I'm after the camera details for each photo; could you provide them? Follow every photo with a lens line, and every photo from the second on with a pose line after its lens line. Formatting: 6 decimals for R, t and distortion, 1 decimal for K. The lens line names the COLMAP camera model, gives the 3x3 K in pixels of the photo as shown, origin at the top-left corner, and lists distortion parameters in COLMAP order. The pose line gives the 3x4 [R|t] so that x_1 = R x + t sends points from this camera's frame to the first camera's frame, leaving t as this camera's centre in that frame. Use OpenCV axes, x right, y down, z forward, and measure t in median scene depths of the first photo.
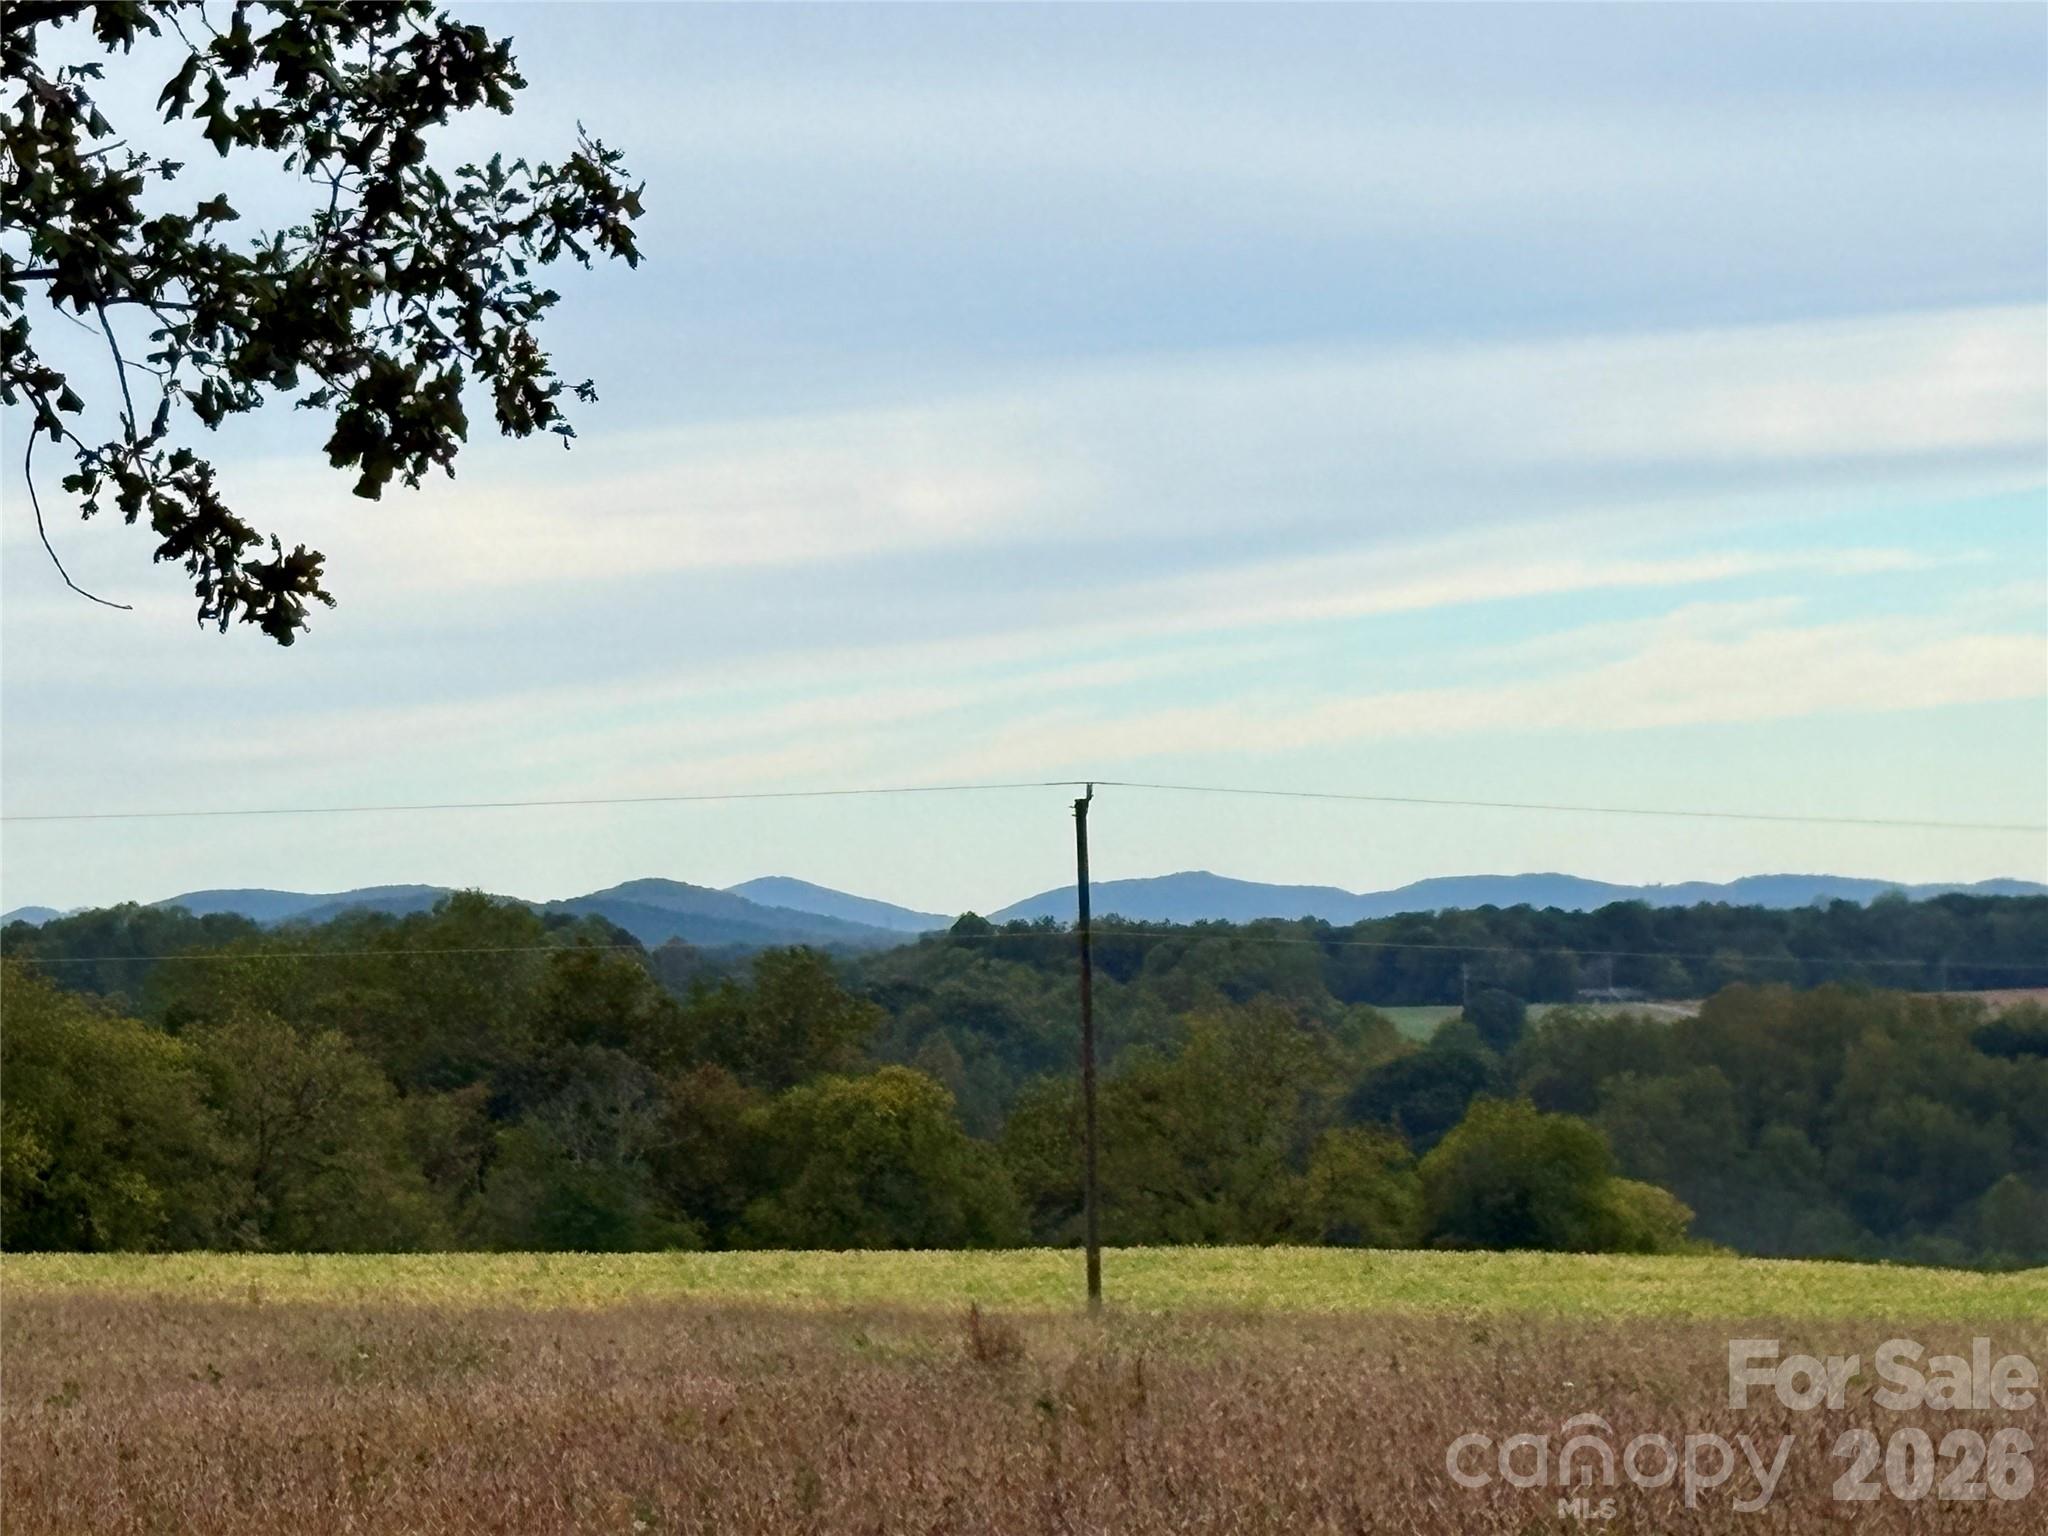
lens RADIAL K [[8556.8, 0, 1024.4], [0, 8556.8, 766.4], [0, 0, 1]] dist [0.449545, 0.000000]
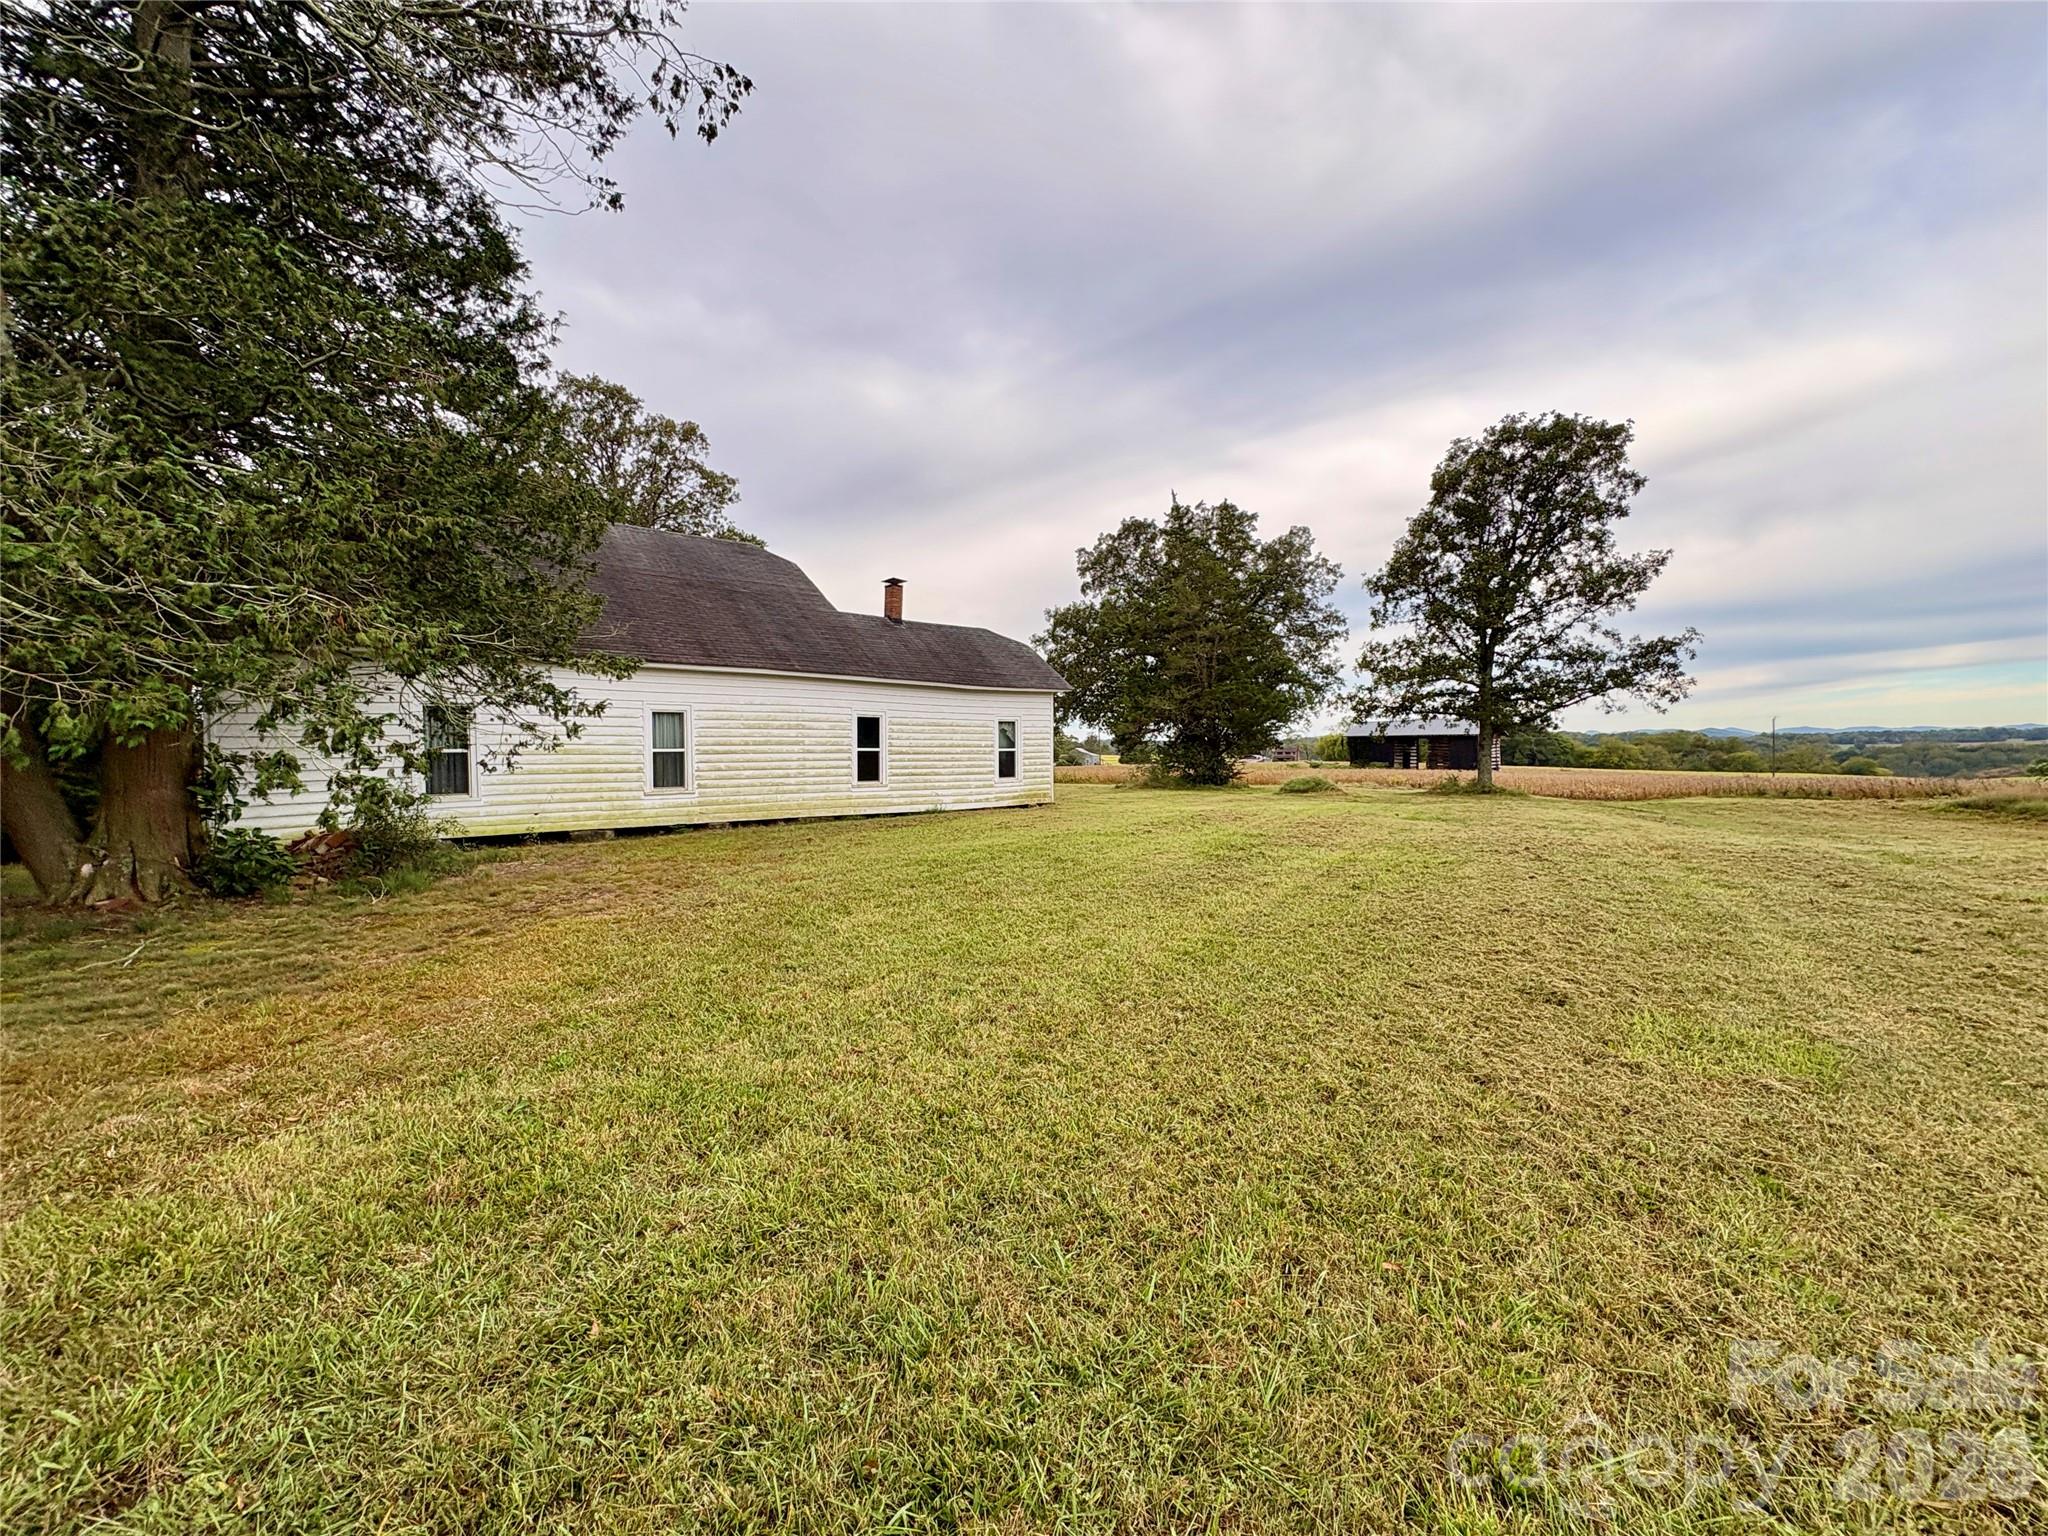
lens RADIAL K [[826.3, 0, 1016.1], [0, 826.3, 762.5], [0, 0, 1]] dist [0.002158, -0.000844]
pose [[0.737604, 0.027178, -0.674687, 0.045193], [0.010119, 0.998633, 0.051290, -0.014019], [0.675158, -0.044659, 0.736320, -0.672645]]
